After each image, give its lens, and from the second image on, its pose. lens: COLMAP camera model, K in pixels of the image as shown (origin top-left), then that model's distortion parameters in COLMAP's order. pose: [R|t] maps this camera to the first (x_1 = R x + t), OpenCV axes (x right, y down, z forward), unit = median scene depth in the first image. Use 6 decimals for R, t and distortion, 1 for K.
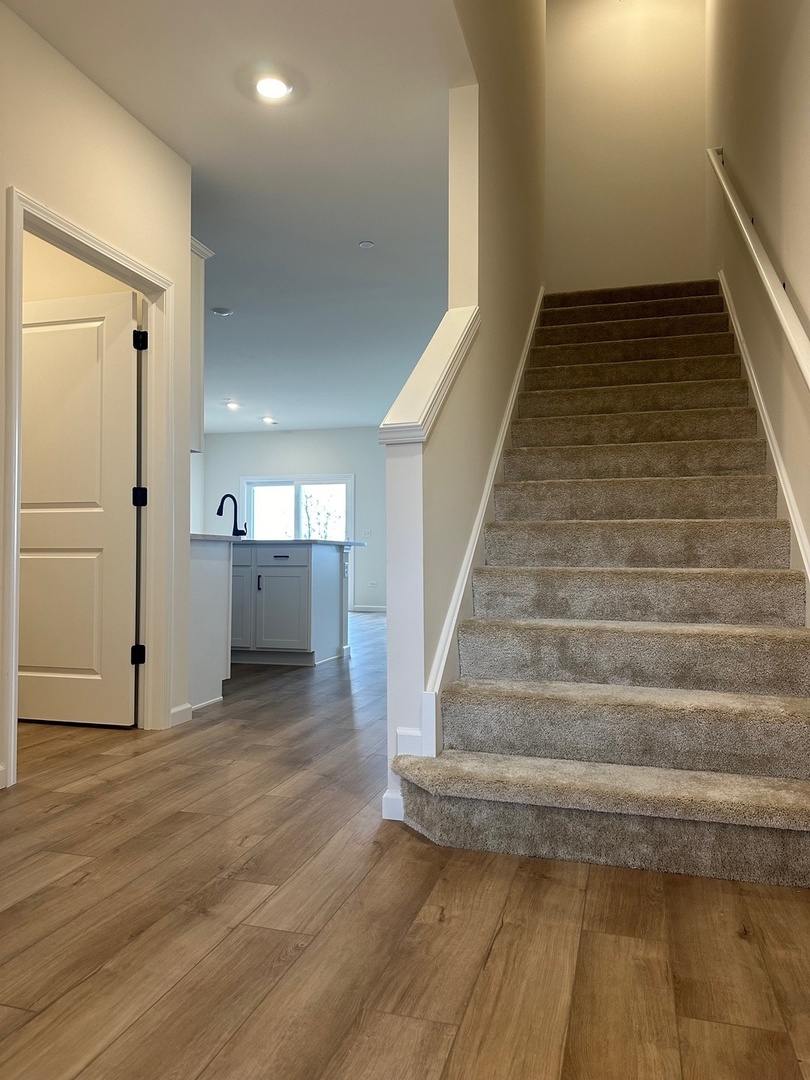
lens RADIAL K [[756.9, 0, 405.0], [0, 756.9, 540.0], [0, 0, 1]] dist [0.001187, -0.000331]
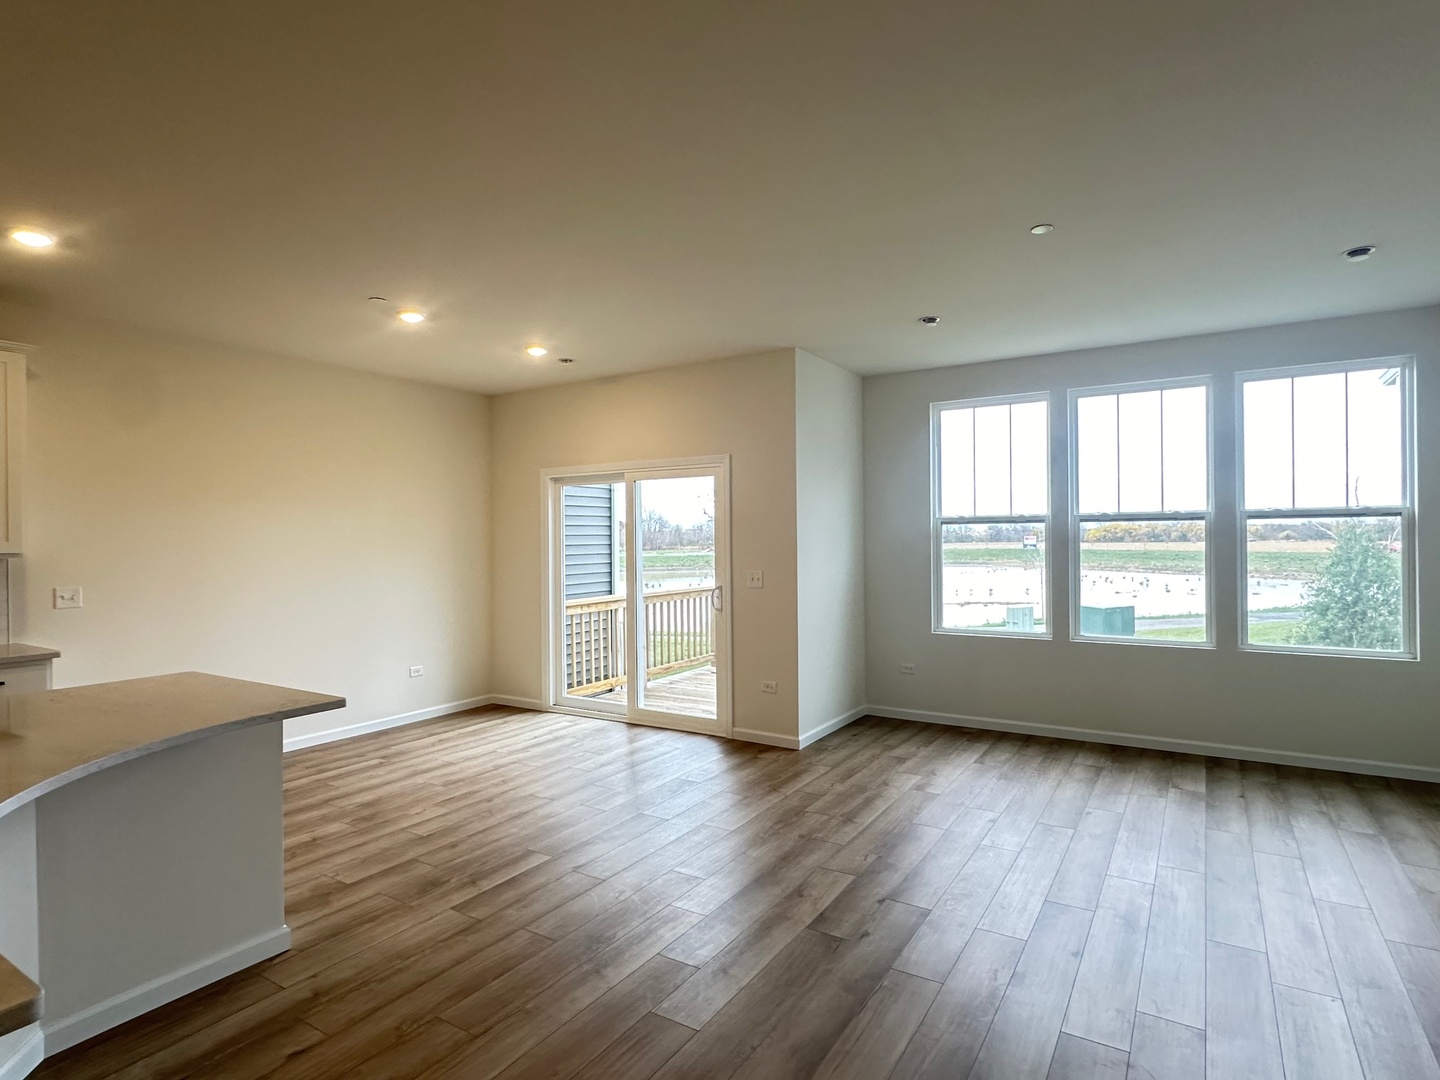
lens RADIAL K [[772.9, 0, 718.2], [0, 772.9, 537.9], [0, 0, 1]] dist [-0.000753, -0.000193]
pose [[0.961540, -0.013306, -0.274344, 0.064617], [0.020331, 0.999534, 0.022781, -0.048183], [0.273913, -0.027482, 0.961362, 0.553881]]
